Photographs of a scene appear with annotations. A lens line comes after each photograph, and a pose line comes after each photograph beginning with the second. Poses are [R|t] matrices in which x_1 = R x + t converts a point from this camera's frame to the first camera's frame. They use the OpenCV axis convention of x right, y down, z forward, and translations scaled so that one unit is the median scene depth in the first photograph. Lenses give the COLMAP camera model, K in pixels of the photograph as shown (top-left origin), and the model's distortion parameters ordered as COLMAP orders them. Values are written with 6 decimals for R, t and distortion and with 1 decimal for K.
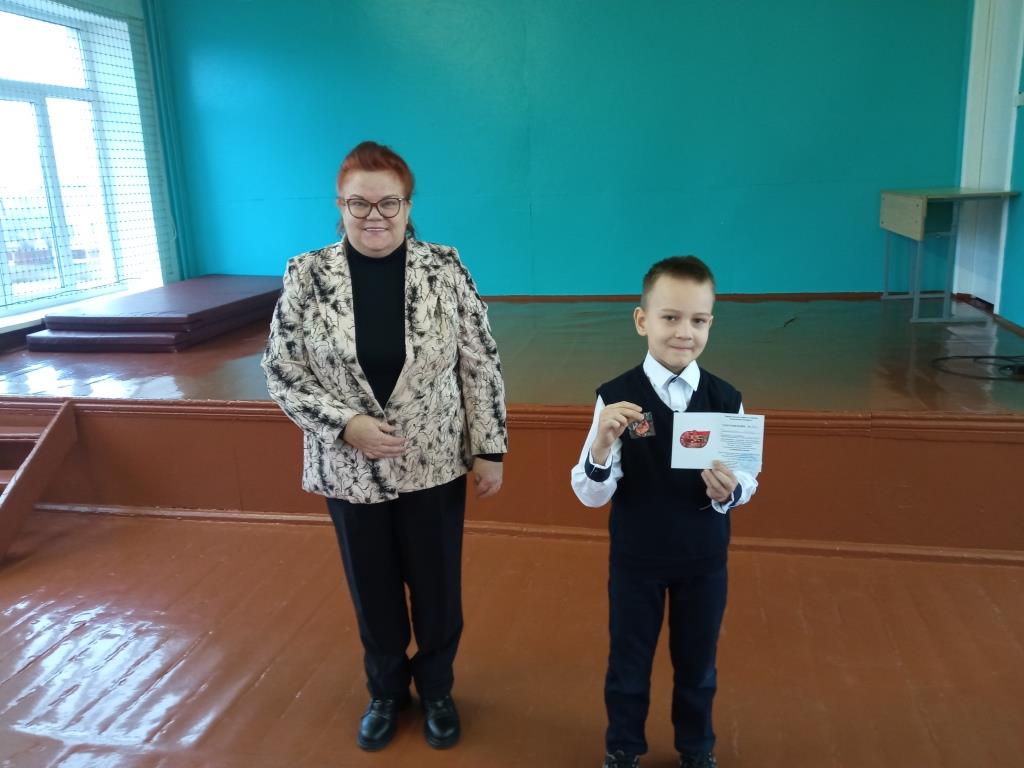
lens RADIAL K [[818.1, 0, 506.6], [0, 818.1, 378.4], [0, 0, 1]] dist [0.072502, -0.105906]
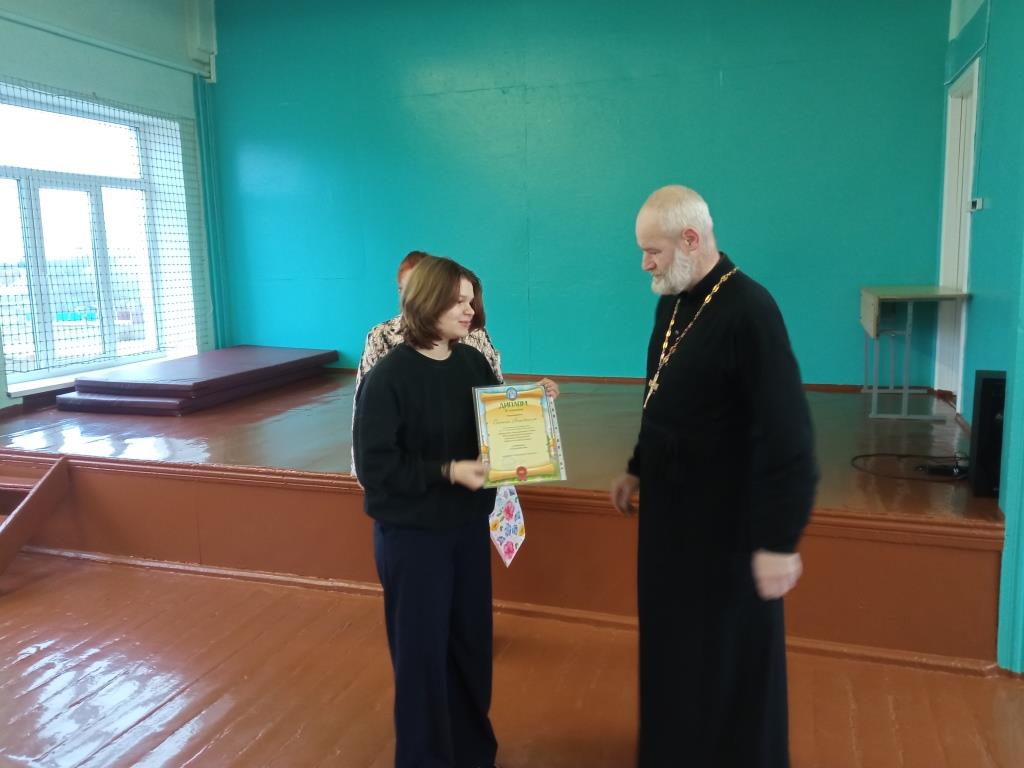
lens RADIAL K [[818.1, 0, 508.6], [0, 818.1, 378.9], [0, 0, 1]] dist [0.072502, -0.105906]
pose [[0.993551, 0.037170, -0.107124, 0.171641], [-0.046082, 0.995569, -0.081964, -0.012682], [0.103602, 0.086372, 0.990861, -0.061435]]
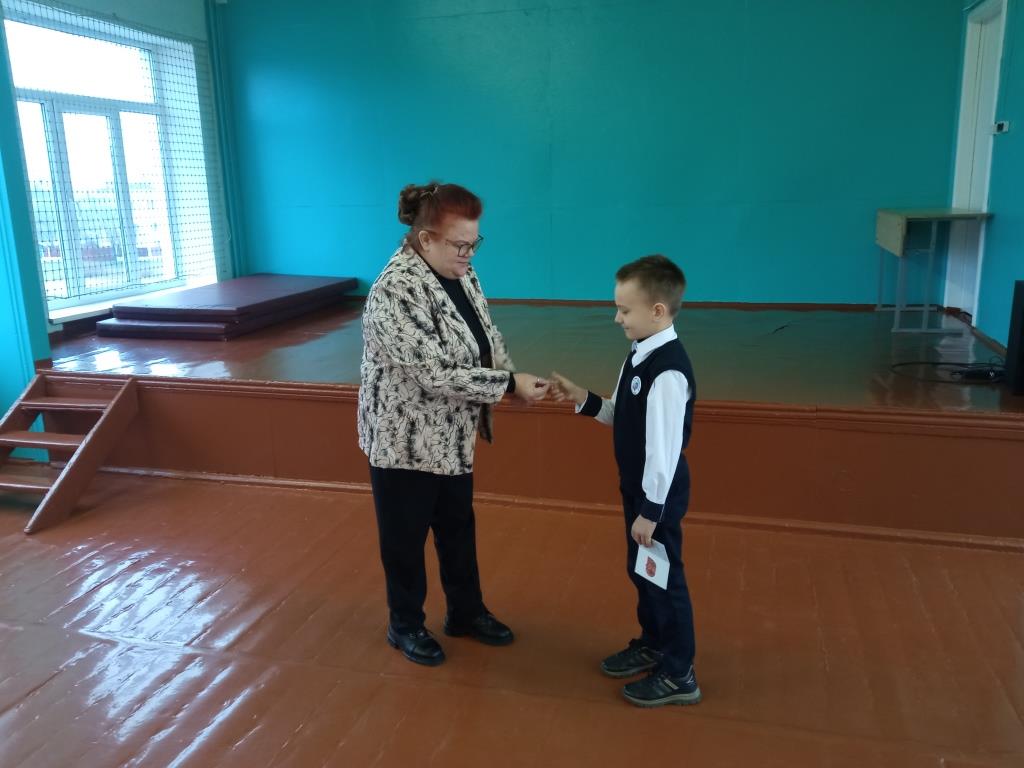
lens RADIAL K [[818.1, 0, 509.8], [0, 818.1, 379.8], [0, 0, 1]] dist [0.072502, -0.105906]
pose [[0.998111, 0.030507, -0.053327, 0.055235], [-0.030871, 0.999505, -0.006017, 0.018272], [0.053117, 0.007651, 0.998559, -0.116079]]
